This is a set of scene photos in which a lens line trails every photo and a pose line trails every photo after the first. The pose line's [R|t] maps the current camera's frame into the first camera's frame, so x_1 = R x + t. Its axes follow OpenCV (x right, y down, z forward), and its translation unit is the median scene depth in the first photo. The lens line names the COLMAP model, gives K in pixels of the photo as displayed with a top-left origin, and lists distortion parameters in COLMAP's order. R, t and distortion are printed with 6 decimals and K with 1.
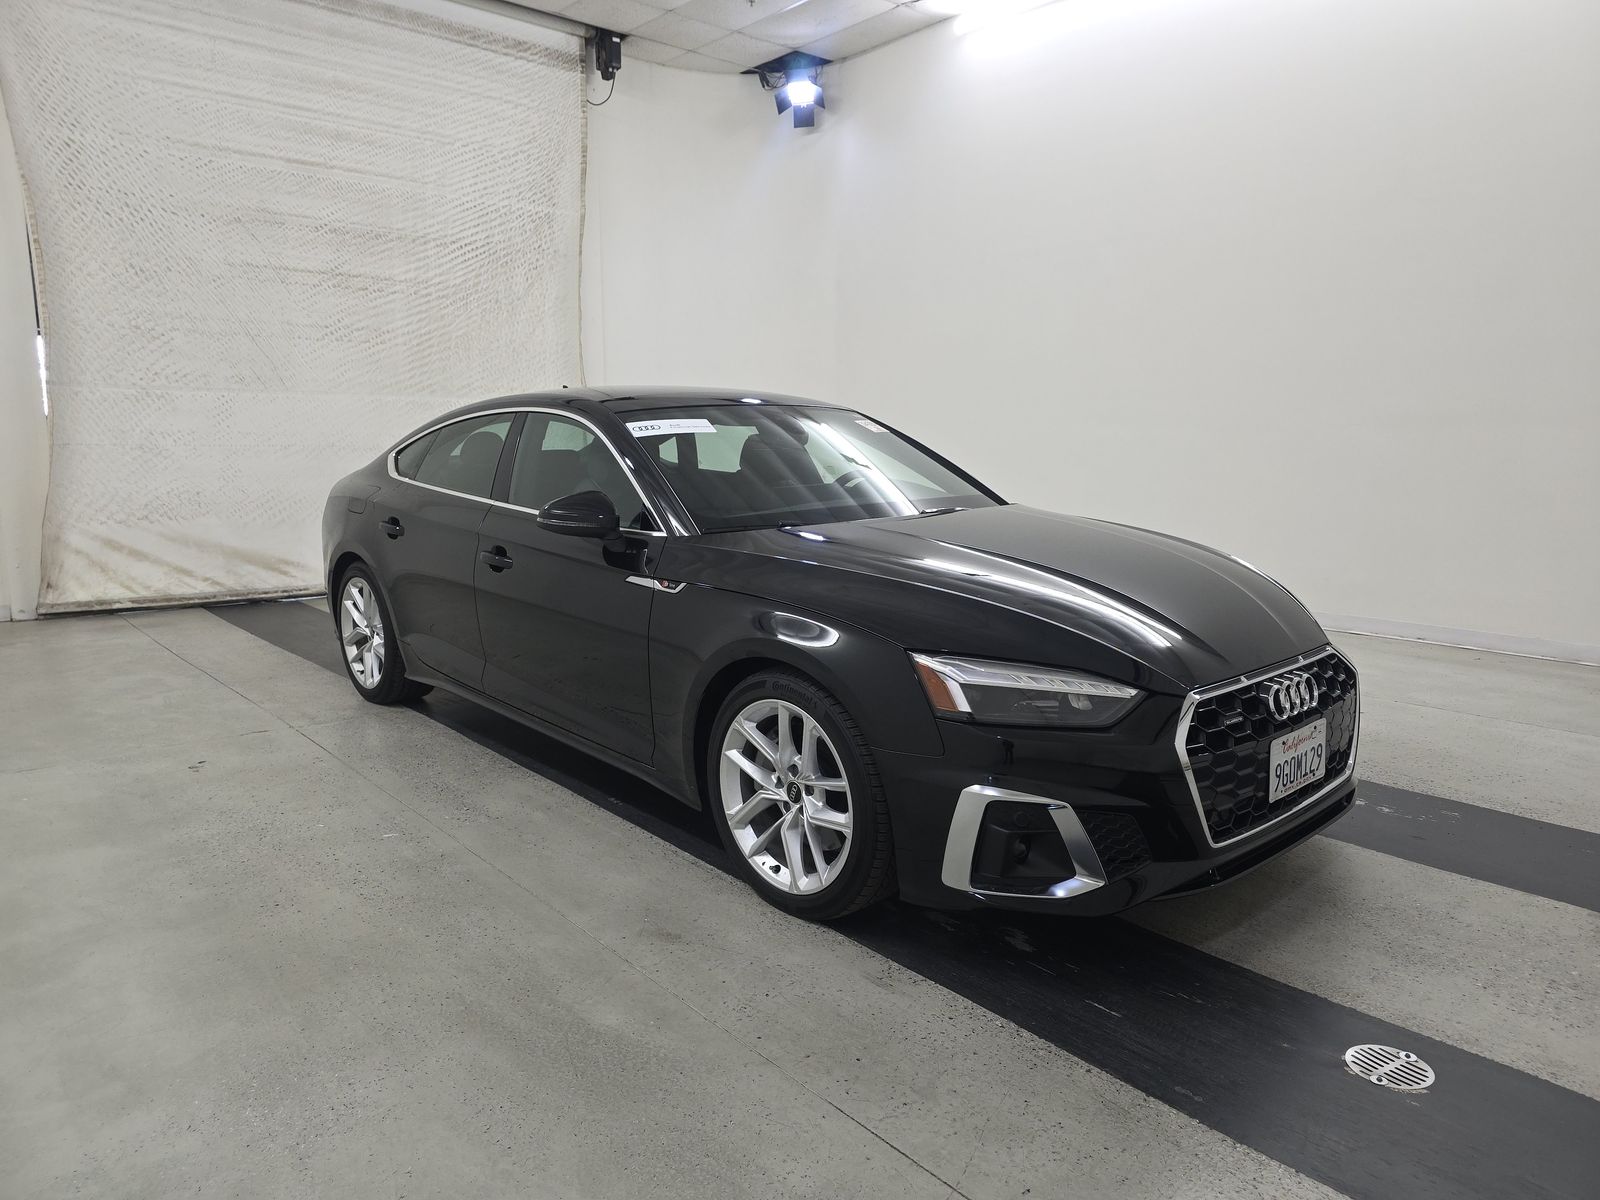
lens RADIAL K [[1065.9, 0, 805.6], [0, 1065.9, 599.5], [0, 0, 1]] dist [0.027466, -0.022981]
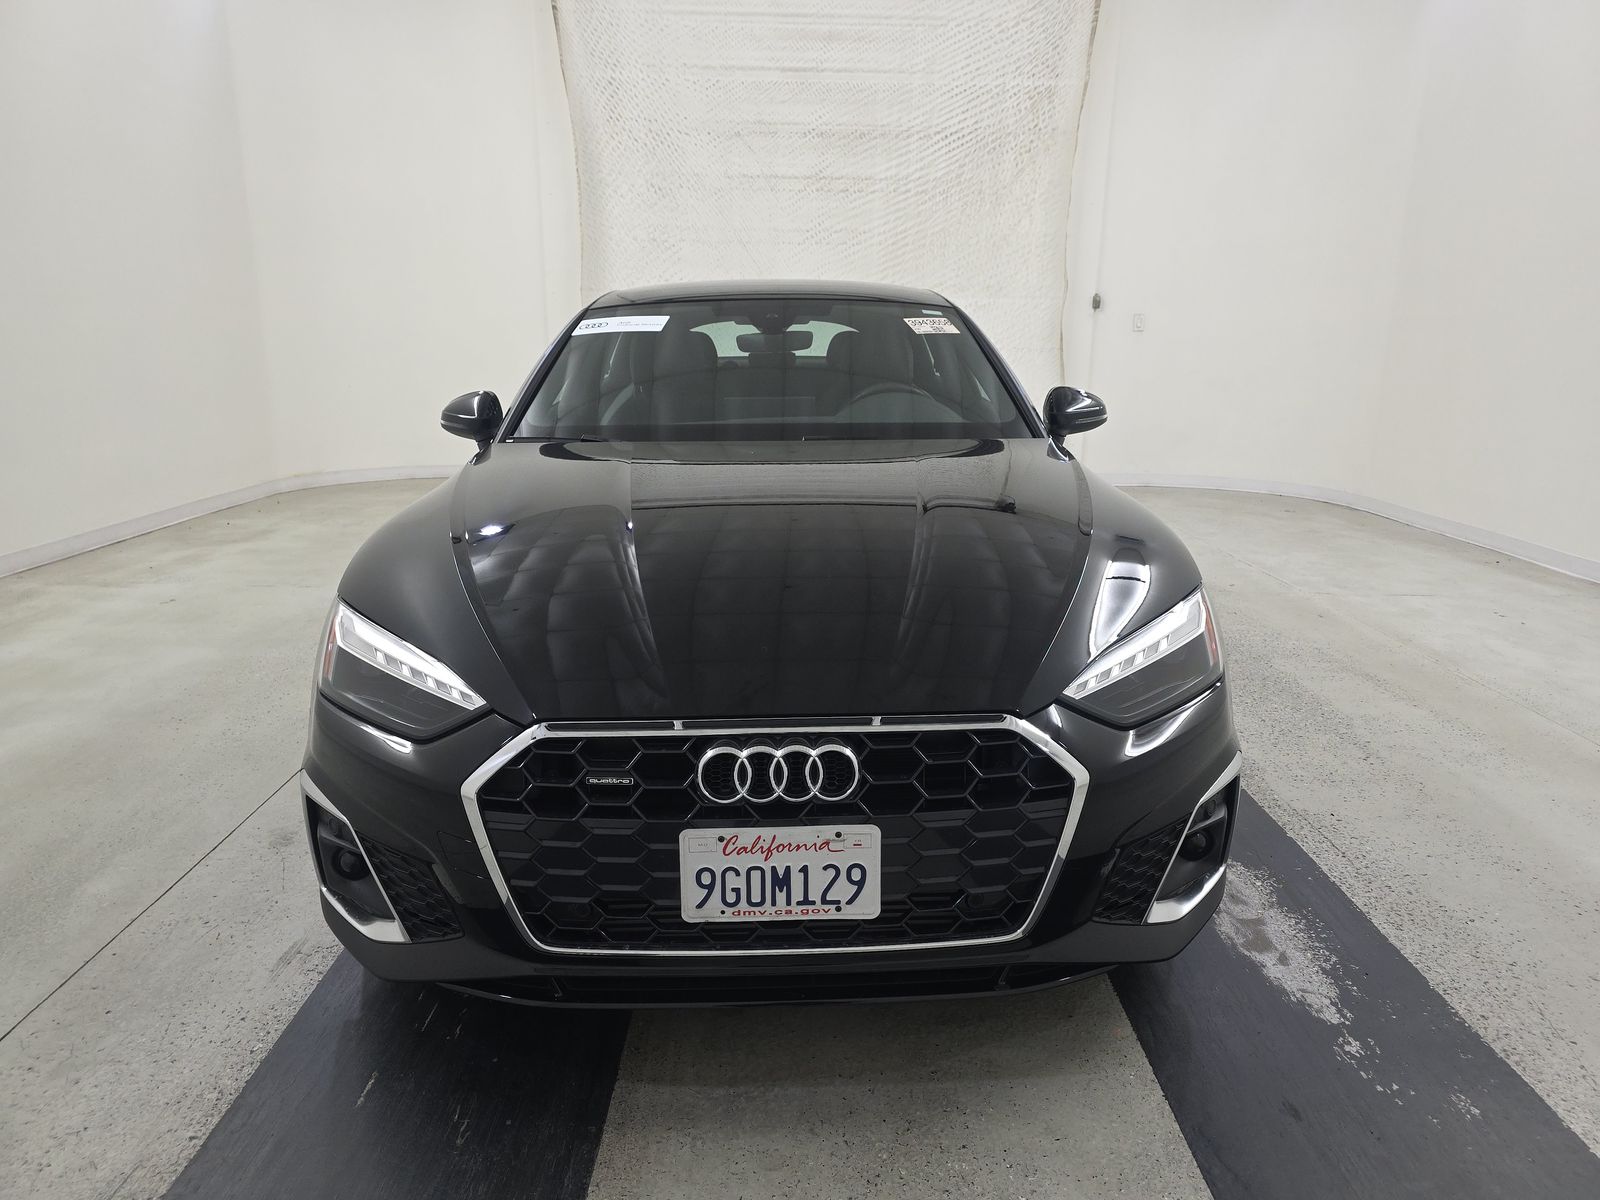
lens RADIAL K [[1065.9, 0, 797.4], [0, 1065.9, 605.0], [0, 0, 1]] dist [0.027466, -0.022981]
pose [[0.764233, 0.166702, -0.623024, 0.254795], [-0.108946, 0.985504, 0.130052, -0.026327], [0.635672, -0.031514, 0.771316, 0.165815]]
